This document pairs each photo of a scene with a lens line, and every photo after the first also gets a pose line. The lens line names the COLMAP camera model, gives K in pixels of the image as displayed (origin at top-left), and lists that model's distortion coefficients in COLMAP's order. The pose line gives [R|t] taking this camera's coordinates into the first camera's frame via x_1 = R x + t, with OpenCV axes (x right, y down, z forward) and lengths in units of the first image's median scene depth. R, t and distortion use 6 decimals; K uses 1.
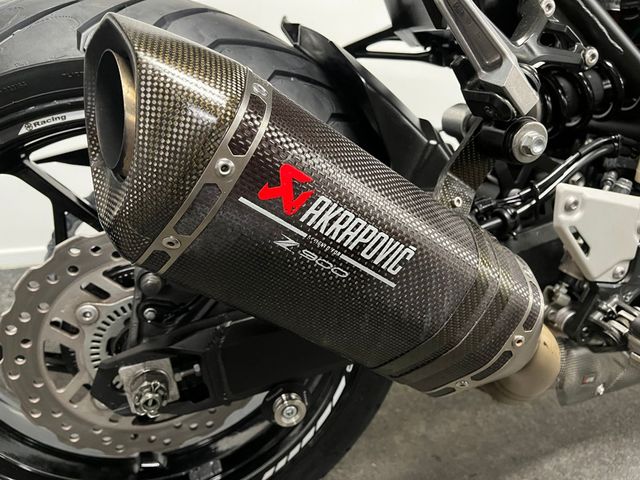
lens RADIAL K [[484.5, 0, 319.6], [0, 484.5, 235.5], [0, 0, 1]] dist [0.050927, -0.041474]
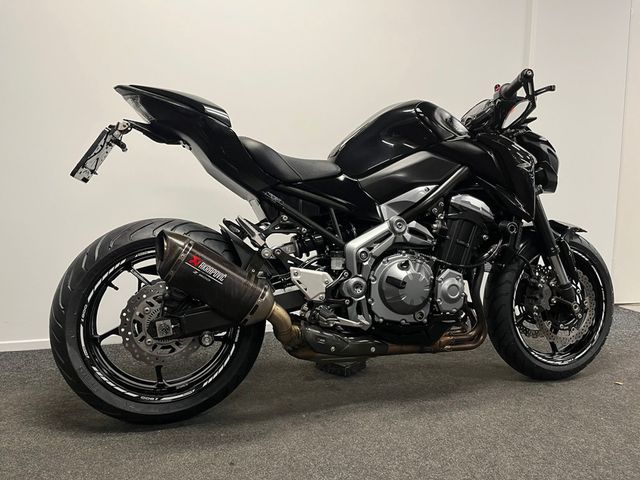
lens RADIAL K [[484.5, 0, 319.7], [0, 484.5, 234.8], [0, 0, 1]] dist [0.050927, -0.041474]
pose [[0.998389, -0.042303, -0.037821, 1.240321], [0.027837, 0.945927, -0.323183, 1.147510], [0.049447, 0.321609, 0.945581, -3.294266]]
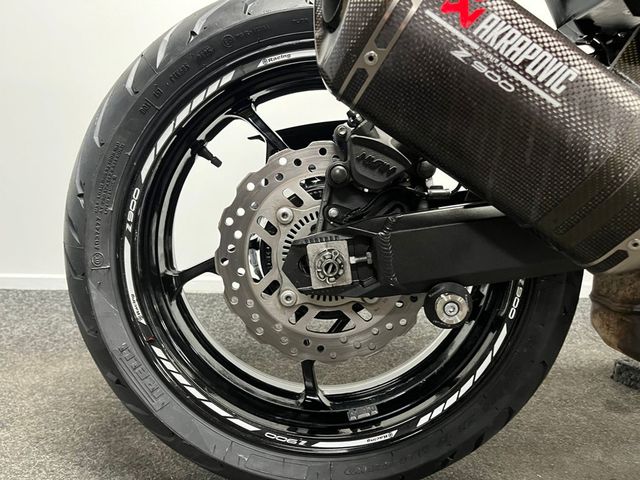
lens RADIAL K [[484.5, 0, 330.1], [0, 484.5, 247.8], [0, 0, 1]] dist [0.050927, -0.041474]
pose [[0.956358, 0.023475, -0.291252, -0.012203], [-0.090391, 0.971643, -0.218495, 0.738007], [0.277863, 0.235286, 0.931360, -0.127266]]
